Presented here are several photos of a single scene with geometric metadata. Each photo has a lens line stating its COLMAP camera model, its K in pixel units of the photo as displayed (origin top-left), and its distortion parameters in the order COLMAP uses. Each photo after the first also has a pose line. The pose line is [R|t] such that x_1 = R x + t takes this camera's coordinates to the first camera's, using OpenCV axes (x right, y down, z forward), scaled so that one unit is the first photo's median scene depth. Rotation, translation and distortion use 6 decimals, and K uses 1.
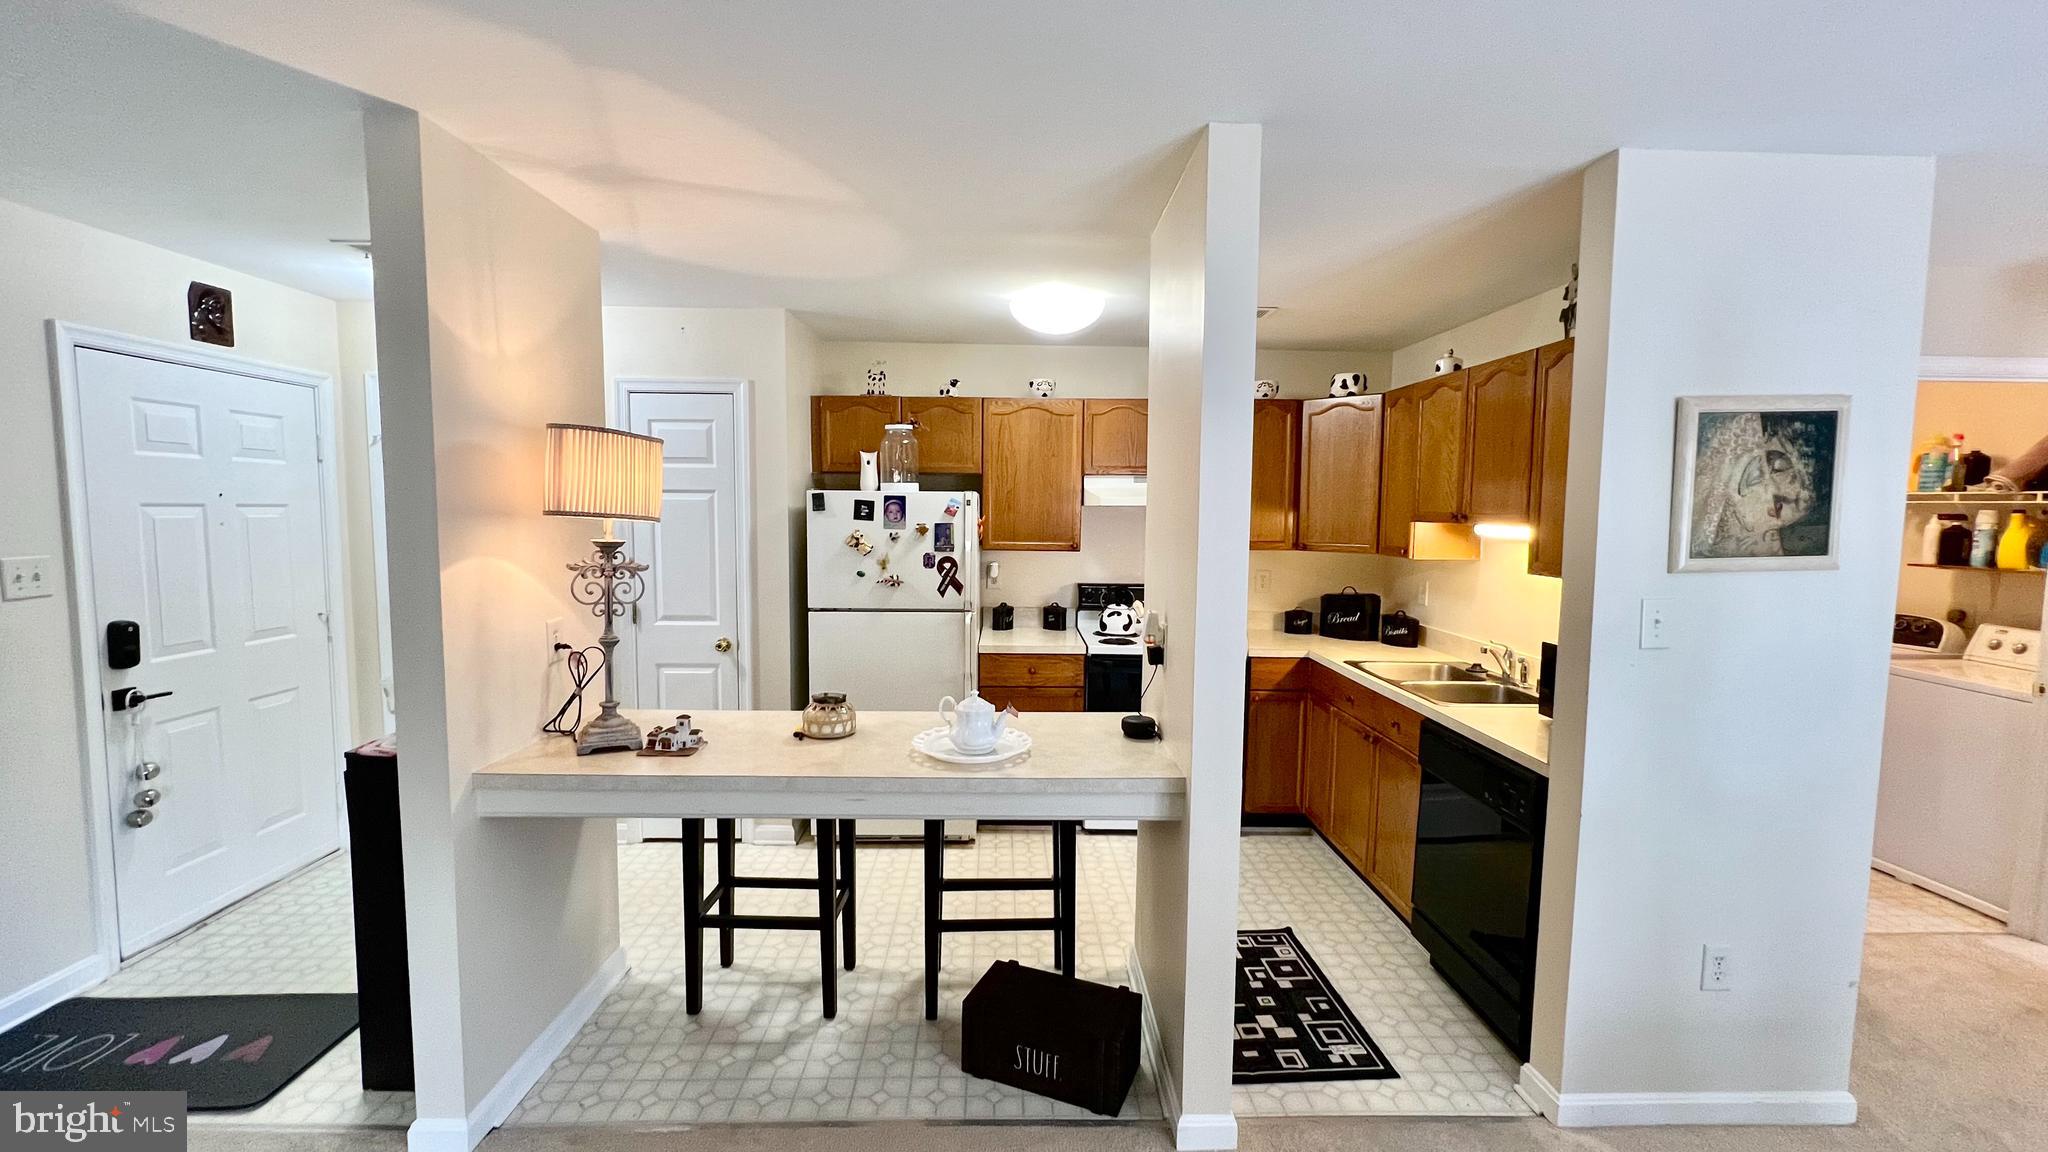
lens RADIAL K [[816.5, 0, 1027.8], [0, 816.5, 574.6], [0, 0, 1]] dist [-0.002199, 0.000030]
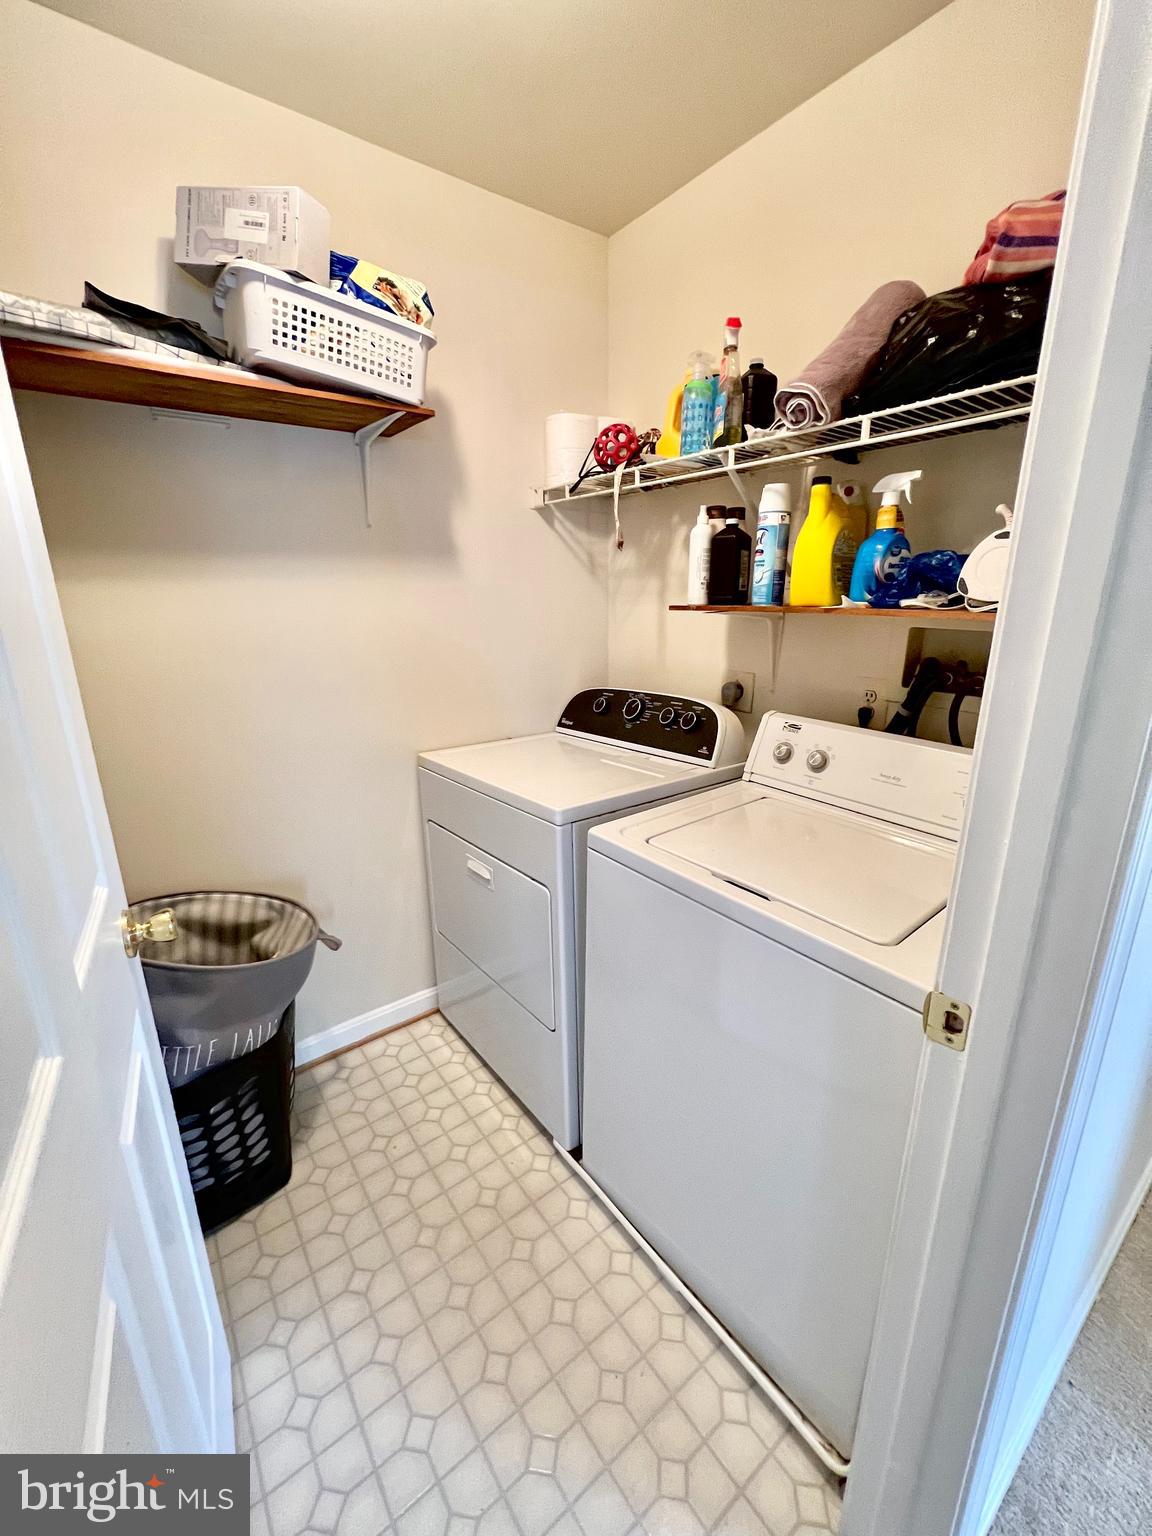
lens RADIAL K [[619.3, 0, 576.0], [0, 619.3, 768.0], [0, 0, 1]] dist [0.000229, 0.000004]
pose [[0.809232, -0.179112, 0.559520, 0.920822], [0.065797, 0.974031, 0.216642, -0.001862], [-0.583793, -0.138499, 0.800002, 0.817215]]
